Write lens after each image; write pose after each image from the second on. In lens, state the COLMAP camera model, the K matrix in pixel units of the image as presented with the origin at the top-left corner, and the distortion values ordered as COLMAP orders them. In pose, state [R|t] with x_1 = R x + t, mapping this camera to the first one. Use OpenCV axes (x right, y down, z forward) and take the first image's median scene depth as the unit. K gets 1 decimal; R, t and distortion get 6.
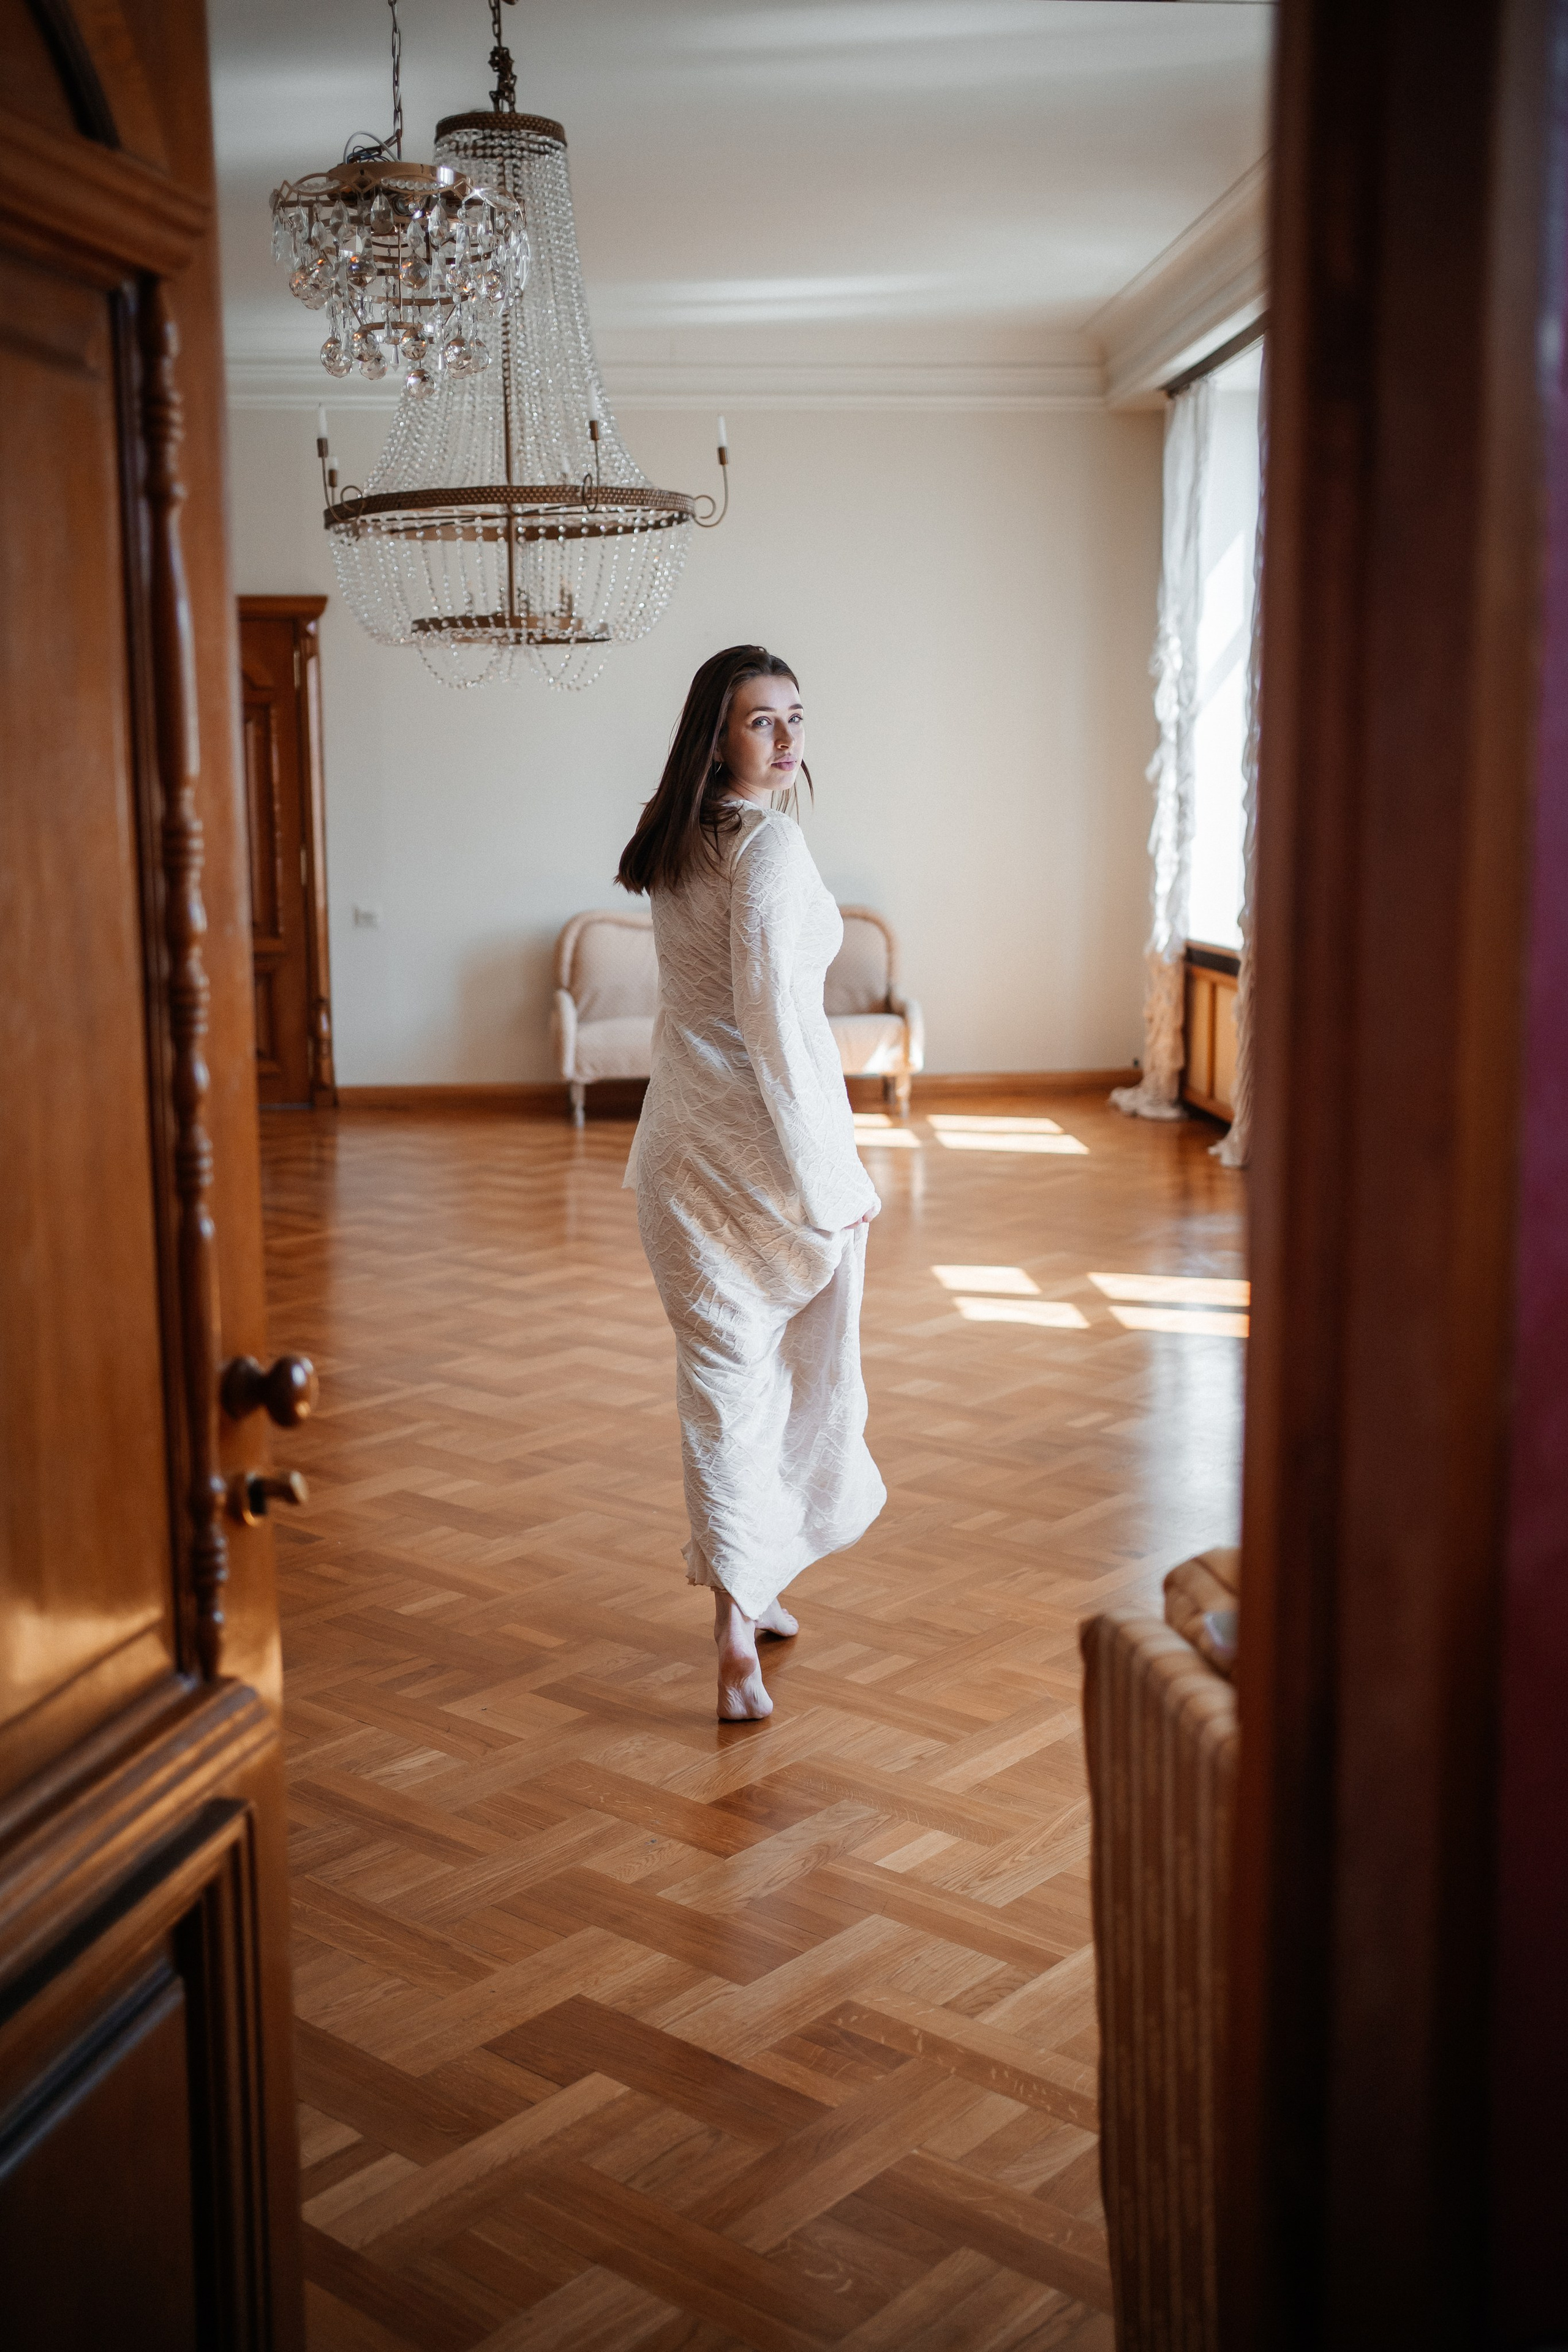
lens RADIAL K [[2388.5, 0, 784.0], [0, 2388.5, 1176.0], [0, 0, 1]] dist [-0.014983, -0.013941]
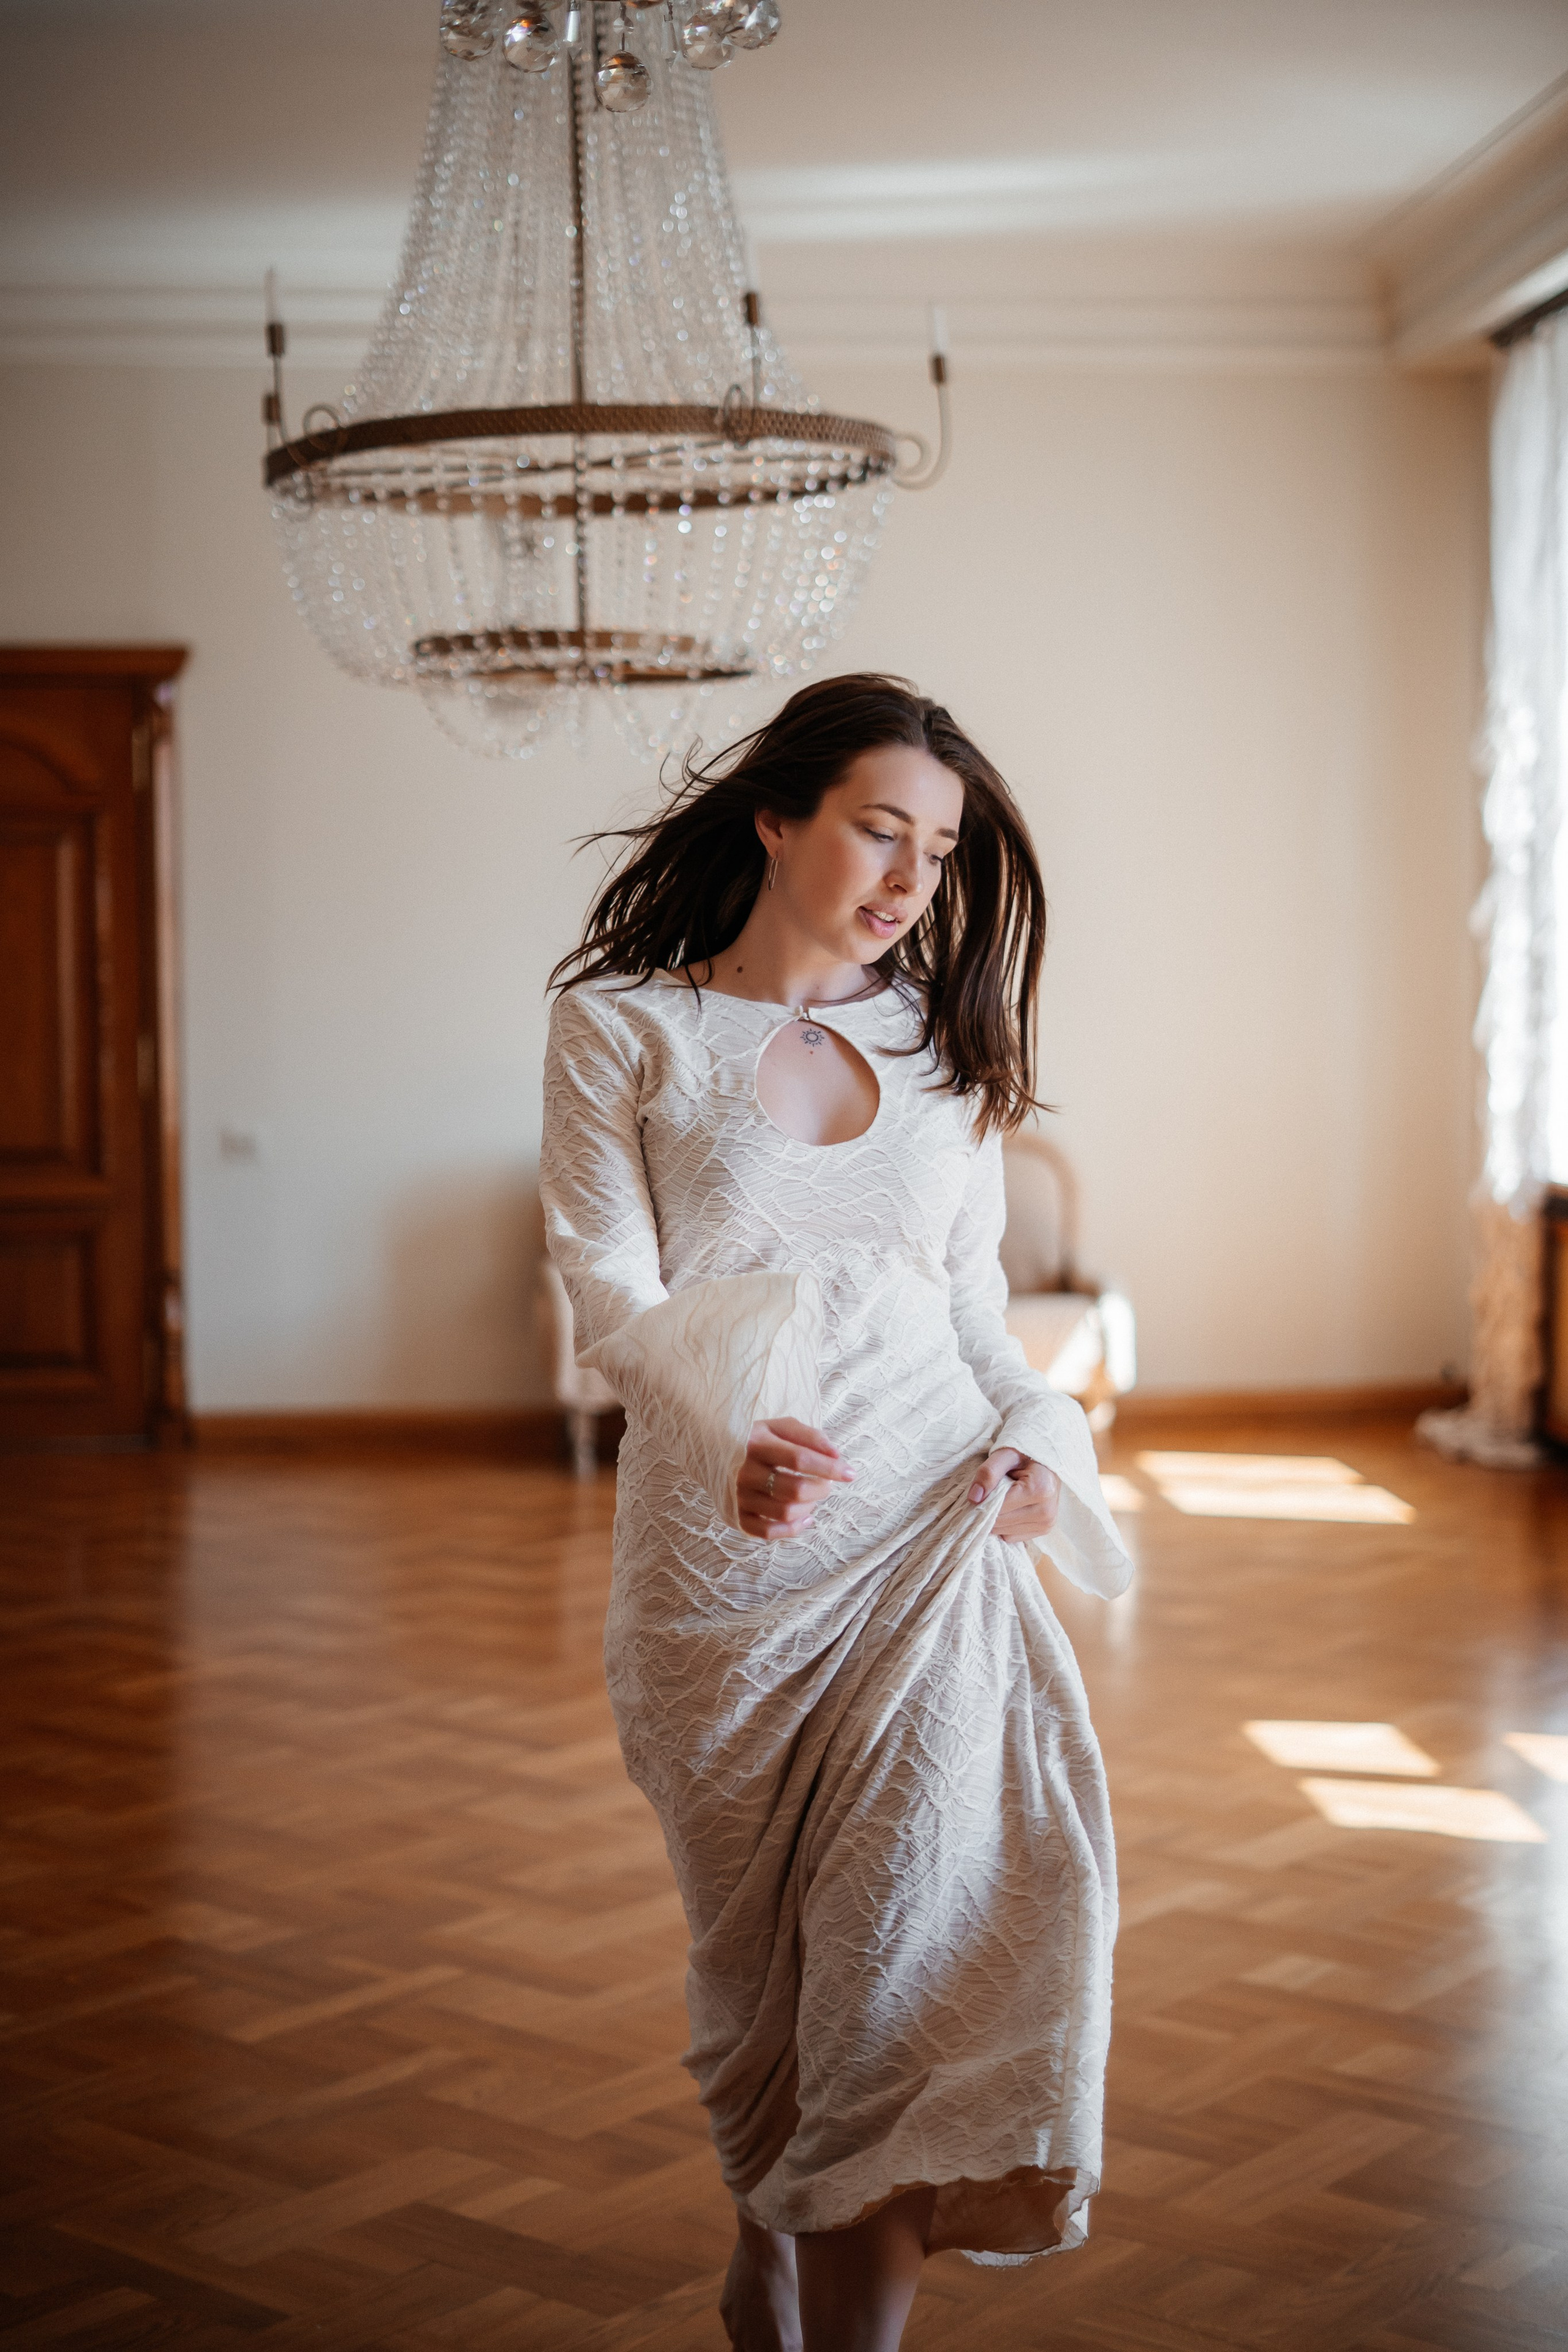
lens RADIAL K [[3331.4, 0, 784.0], [0, 3331.4, 1176.0], [0, 0, 1]] dist [0.029551, -0.570063]
pose [[0.999845, -0.000844, 0.017610, -0.057930], [0.002567, 0.995182, -0.098016, -0.016304], [-0.017442, 0.098046, 0.995029, 0.146166]]
